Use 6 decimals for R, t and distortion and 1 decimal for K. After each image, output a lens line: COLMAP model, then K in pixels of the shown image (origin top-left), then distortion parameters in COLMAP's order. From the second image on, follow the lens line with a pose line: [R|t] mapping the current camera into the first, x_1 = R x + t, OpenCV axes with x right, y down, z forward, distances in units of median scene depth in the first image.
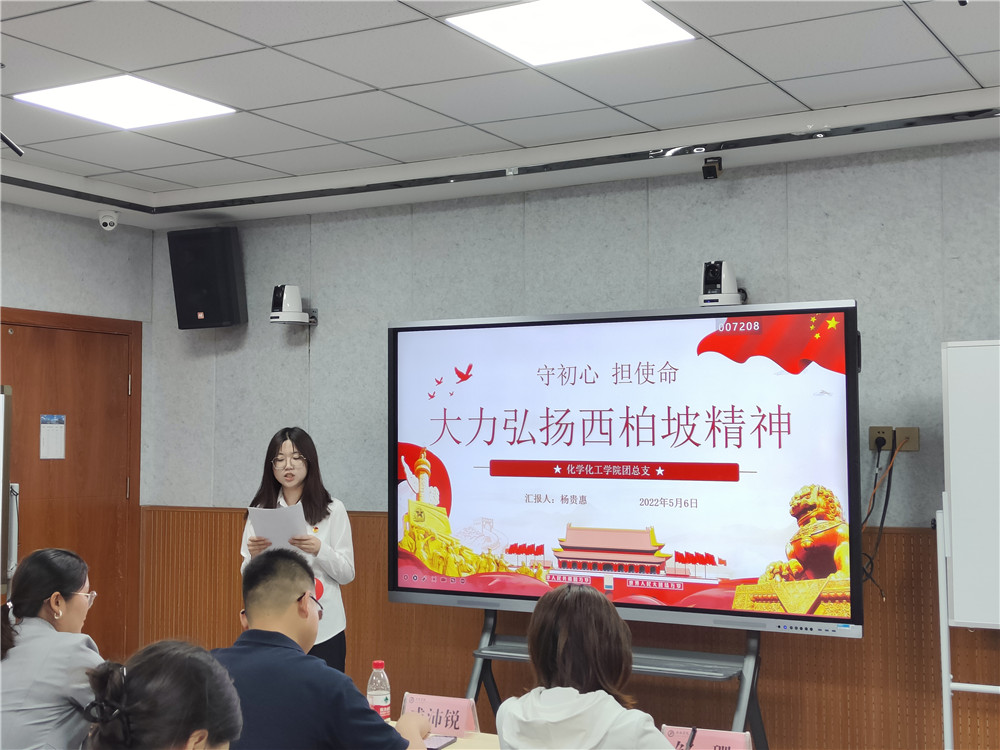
lens RADIAL K [[1384.5, 0, 474.1], [0, 1384.5, 357.6], [0, 0, 1]] dist [0.193420, -0.753884]
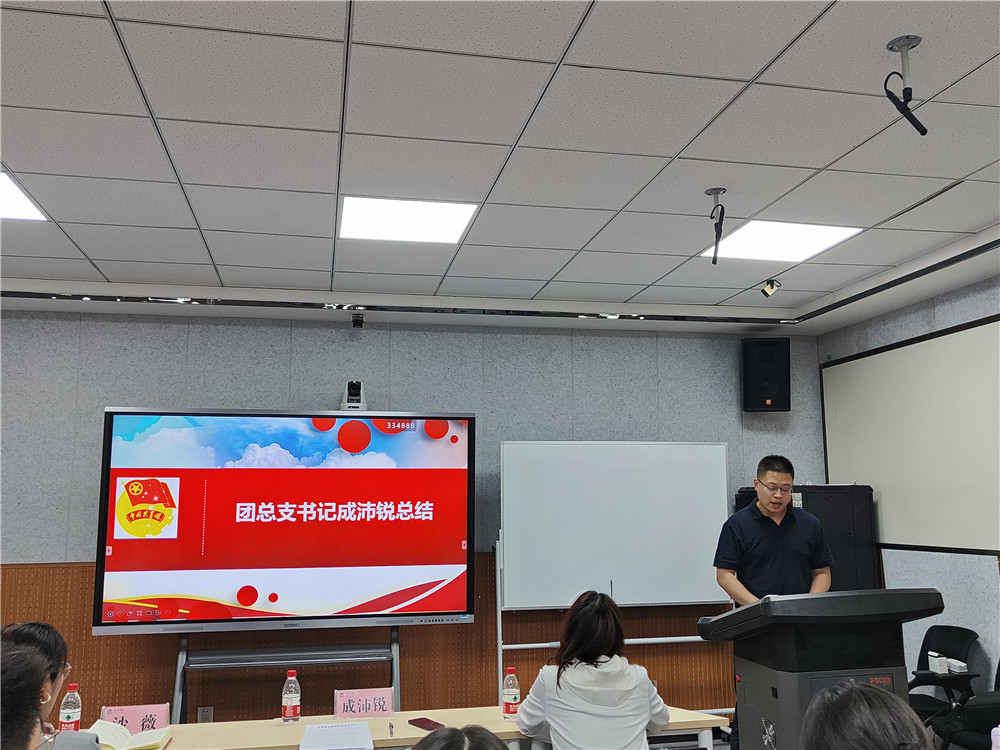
lens RADIAL K [[884.8, 0, 505.3], [0, 884.8, 377.9], [0, 0, 1]] dist [0.062872, -0.120164]
pose [[0.732130, 0.090441, 0.675134, -0.315268], [-0.033810, 0.994750, -0.096592, 0.013042], [-0.680325, 0.047892, 0.731344, 0.159682]]
